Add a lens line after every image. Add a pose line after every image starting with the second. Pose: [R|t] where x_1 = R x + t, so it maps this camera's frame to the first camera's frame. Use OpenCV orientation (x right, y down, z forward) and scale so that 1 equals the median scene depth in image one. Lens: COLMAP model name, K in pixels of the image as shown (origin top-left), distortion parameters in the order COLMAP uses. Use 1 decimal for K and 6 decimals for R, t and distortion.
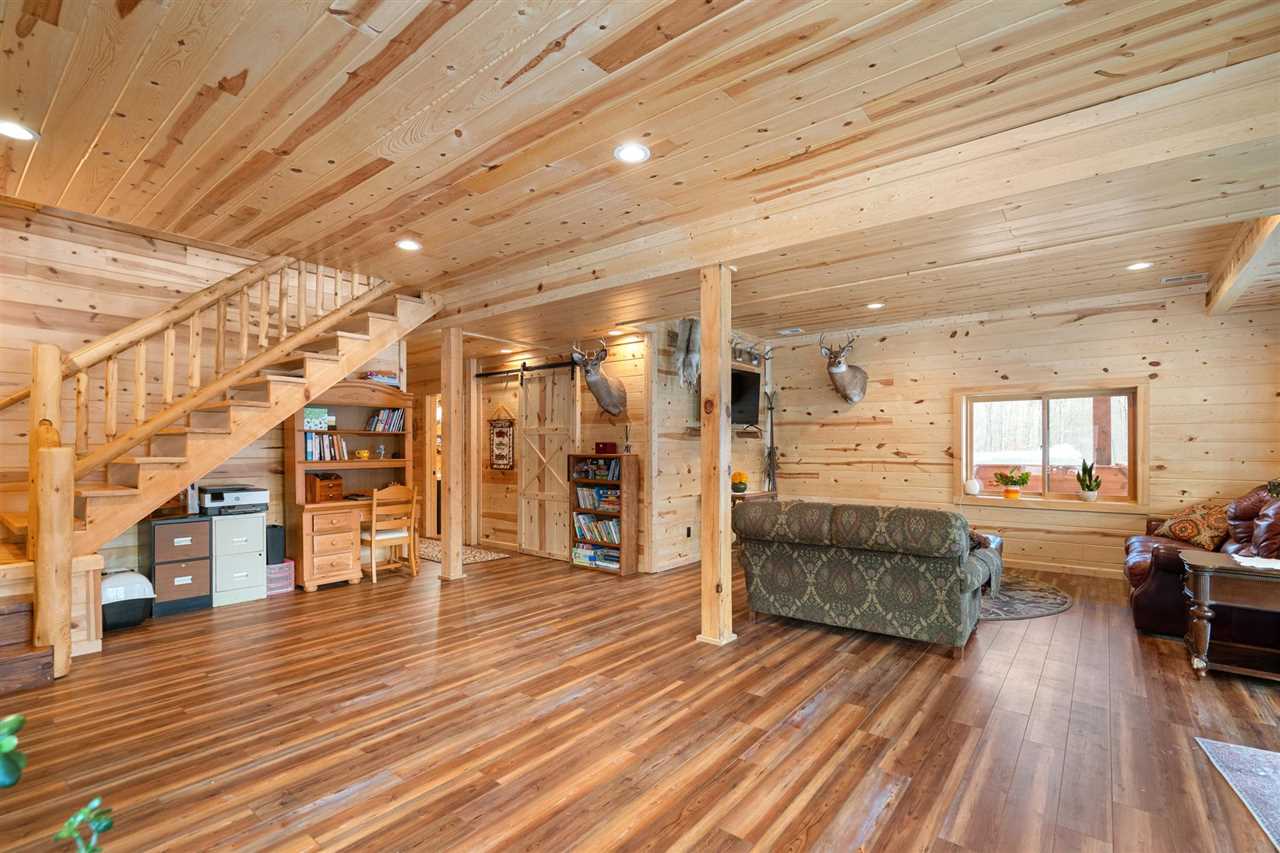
lens RADIAL K [[570.4, 0, 641.5], [0, 570.4, 447.3], [0, 0, 1]] dist [-0.003066, 0.000111]
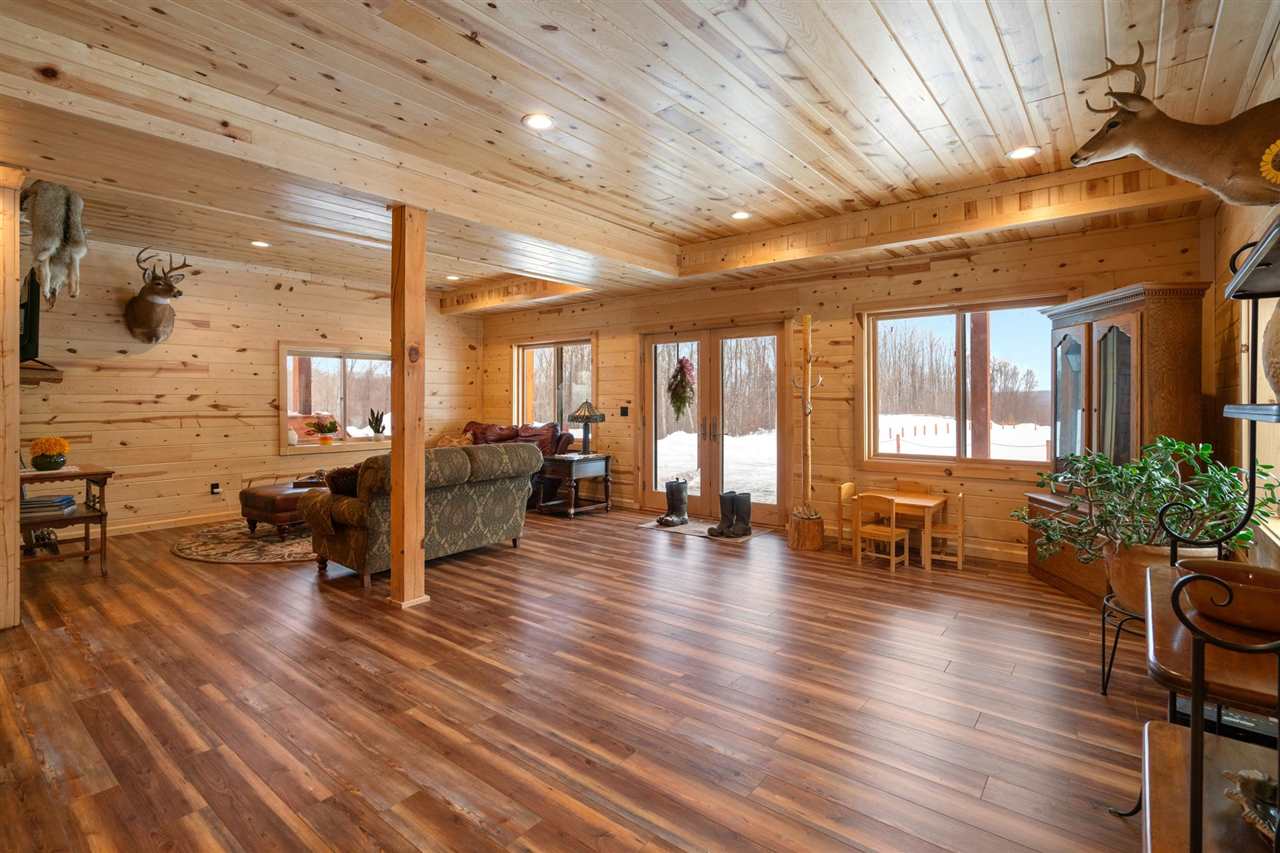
lens RADIAL K [[627.1, 0, 618.7], [0, 627.1, 393.5], [0, 0, 1]] dist [-0.004934, 0.001651]
pose [[0.020129, 0.011626, 0.999730, -0.764664], [0.000909, 0.999932, -0.011646, 0.004780], [-0.999797, 0.001143, 0.020117, 0.536858]]
